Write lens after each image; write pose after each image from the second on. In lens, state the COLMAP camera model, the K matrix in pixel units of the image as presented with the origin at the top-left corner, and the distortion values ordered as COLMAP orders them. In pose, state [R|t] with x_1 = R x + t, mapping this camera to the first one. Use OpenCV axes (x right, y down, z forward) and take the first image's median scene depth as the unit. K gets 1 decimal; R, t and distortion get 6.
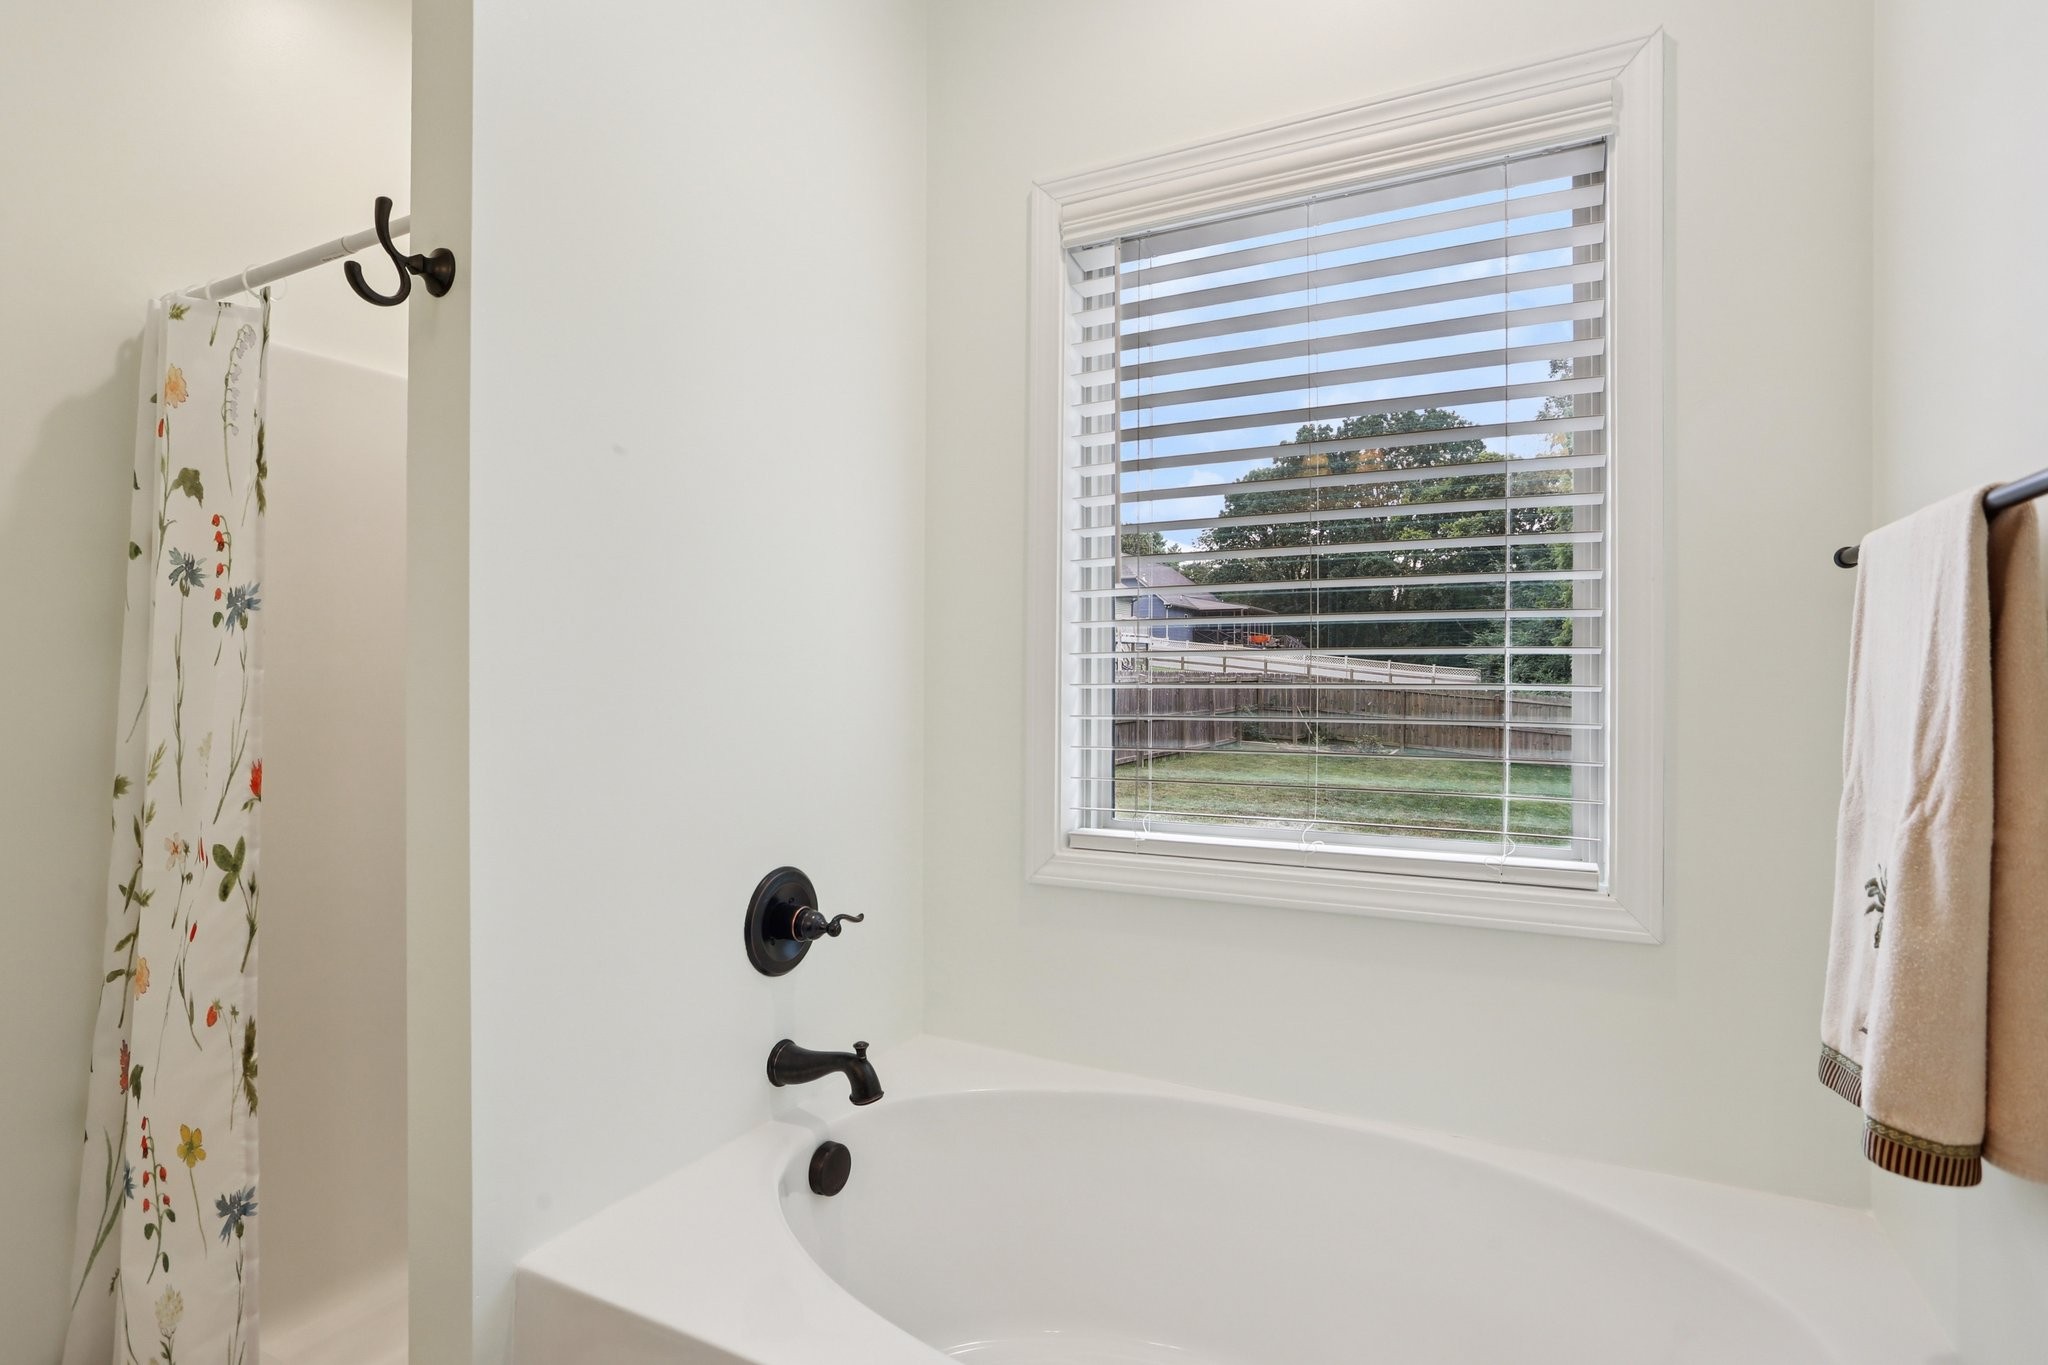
lens RADIAL K [[1029.8, 0, 1021.6], [0, 1029.8, 684.6], [0, 0, 1]] dist [-0.000044, 0.003151]
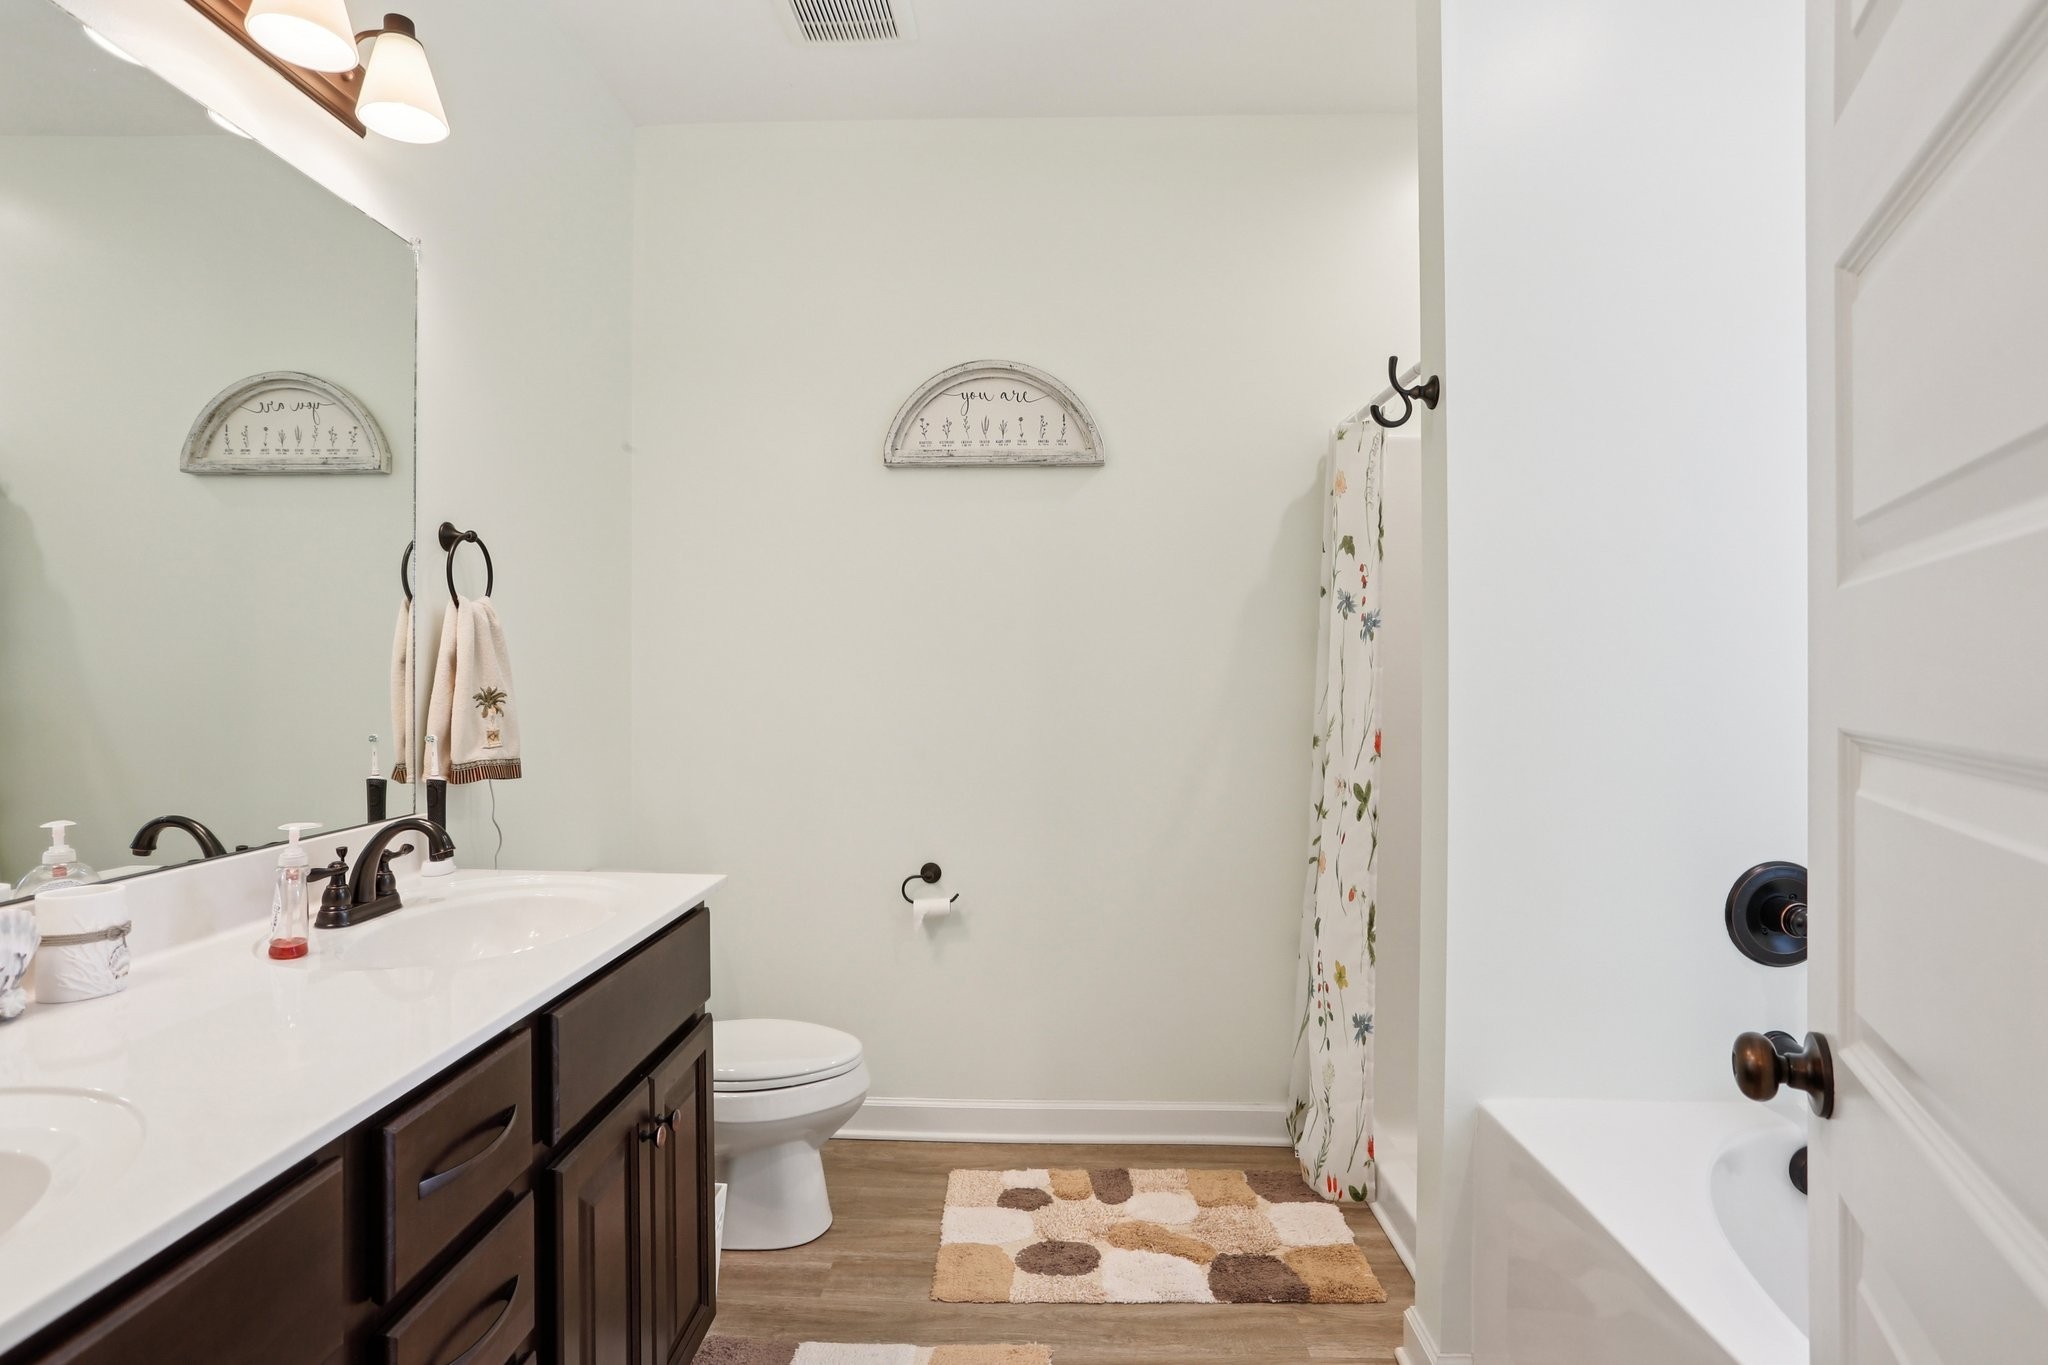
lens RADIAL K [[1029.8, 0, 1025.4], [0, 1029.8, 677.6], [0, 0, 1]] dist [-0.000044, 0.003151]
pose [[0.452953, 0.003704, -0.891527, 0.345232], [-0.000012, 0.999991, 0.004149, -0.006554], [0.891535, -0.001869, 0.452949, -0.117104]]
